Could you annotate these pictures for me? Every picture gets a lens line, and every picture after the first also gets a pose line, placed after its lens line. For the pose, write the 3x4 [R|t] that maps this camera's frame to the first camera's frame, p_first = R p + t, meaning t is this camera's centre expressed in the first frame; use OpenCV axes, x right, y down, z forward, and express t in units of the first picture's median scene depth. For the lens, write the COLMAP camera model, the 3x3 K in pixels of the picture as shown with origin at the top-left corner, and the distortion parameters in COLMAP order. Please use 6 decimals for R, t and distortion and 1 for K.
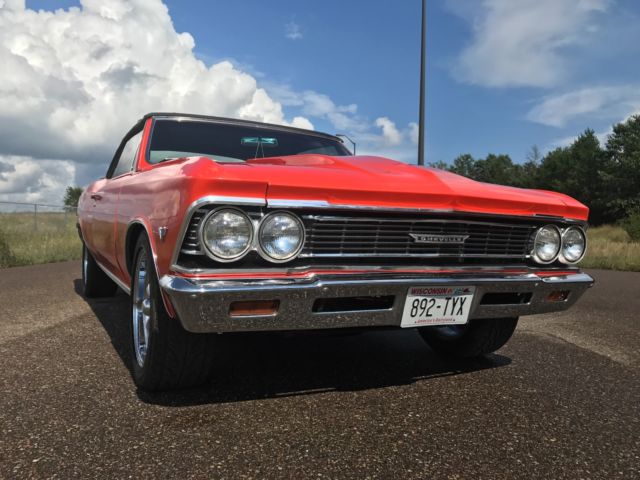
lens RADIAL K [[536.2, 0, 312.4], [0, 536.2, 239.9], [0, 0, 1]] dist [0.018703, -0.008498]
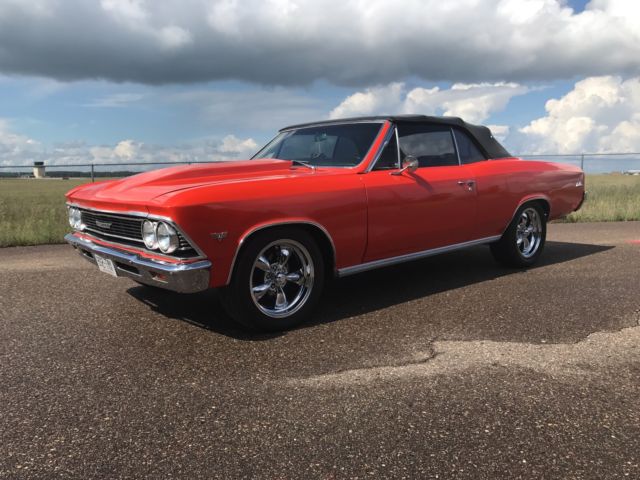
lens RADIAL K [[536.2, 0, 312.4], [0, 536.2, 239.9], [0, 0, 1]] dist [0.018703, -0.008498]
pose [[0.214325, 0.092429, -0.972379, 2.051796], [-0.003050, 0.995571, 0.093961, -0.117366], [0.976758, -0.017172, 0.213657, 1.266445]]
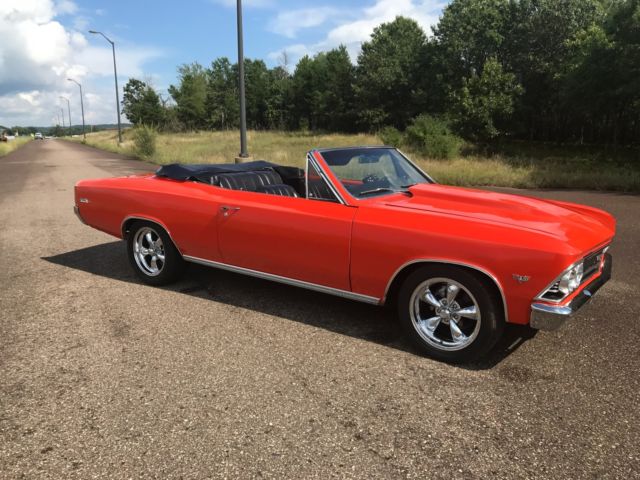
lens RADIAL K [[536.2, 0, 312.4], [0, 536.2, 239.9], [0, 0, 1]] dist [0.018703, -0.008498]
pose [[0.886158, -0.114960, 0.448897, -1.464659], [0.028290, 0.980352, 0.195216, -0.443652], [-0.462520, -0.160293, 0.871999, -0.170021]]
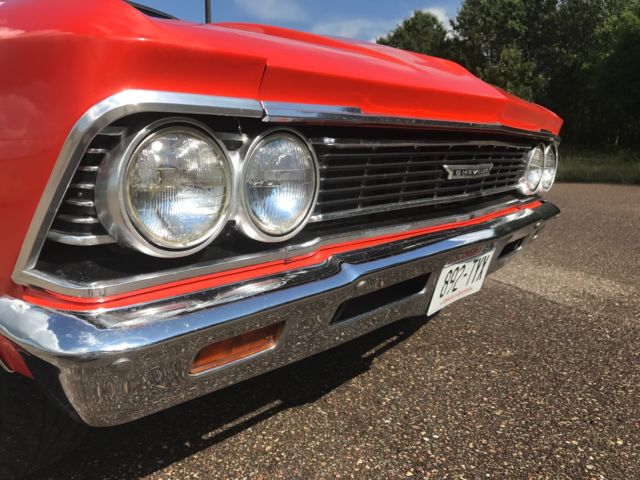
lens RADIAL K [[537.0, 0, 308.2], [0, 537.0, 229.8], [0, 0, 1]] dist [-0.006673, -0.006355]
pose [[0.918351, -0.077358, 0.388132, -0.186227], [0.018754, 0.988115, 0.152566, -0.032856], [-0.395322, -0.132830, 0.908888, 0.479607]]
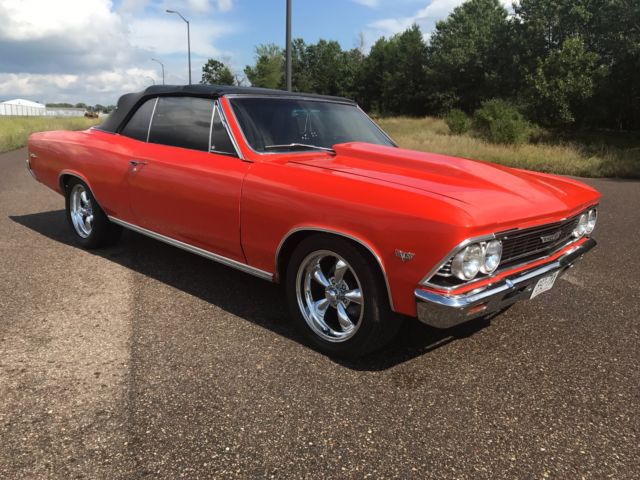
lens RADIAL K [[536.6, 0, 314.9], [0, 536.6, 231.5], [0, 0, 1]] dist [0.028096, 0.006153]
pose [[0.944451, -0.066777, 0.321796, -0.818636], [-0.000073, 0.979097, 0.203392, -0.307576], [-0.328652, -0.192118, 0.924705, -0.133934]]
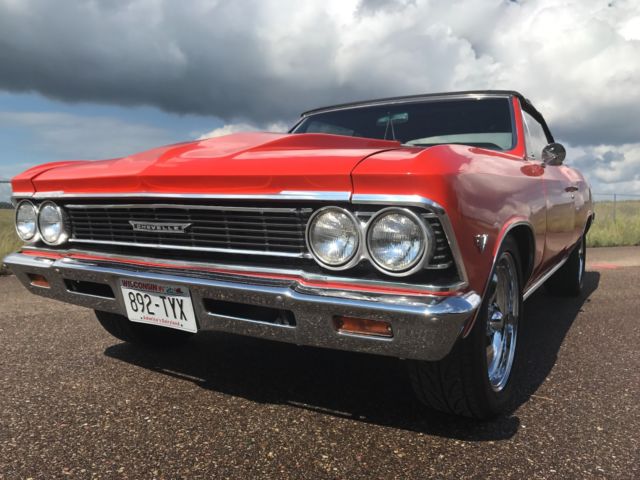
lens RADIAL K [[536.2, 0, 312.4], [0, 536.2, 239.9], [0, 0, 1]] dist [0.018703, -0.008498]
pose [[0.511160, 0.031246, -0.858917, 1.089005], [-0.013968, 0.999509, 0.028047, -0.008771], [0.859372, -0.002339, 0.511346, 0.758599]]
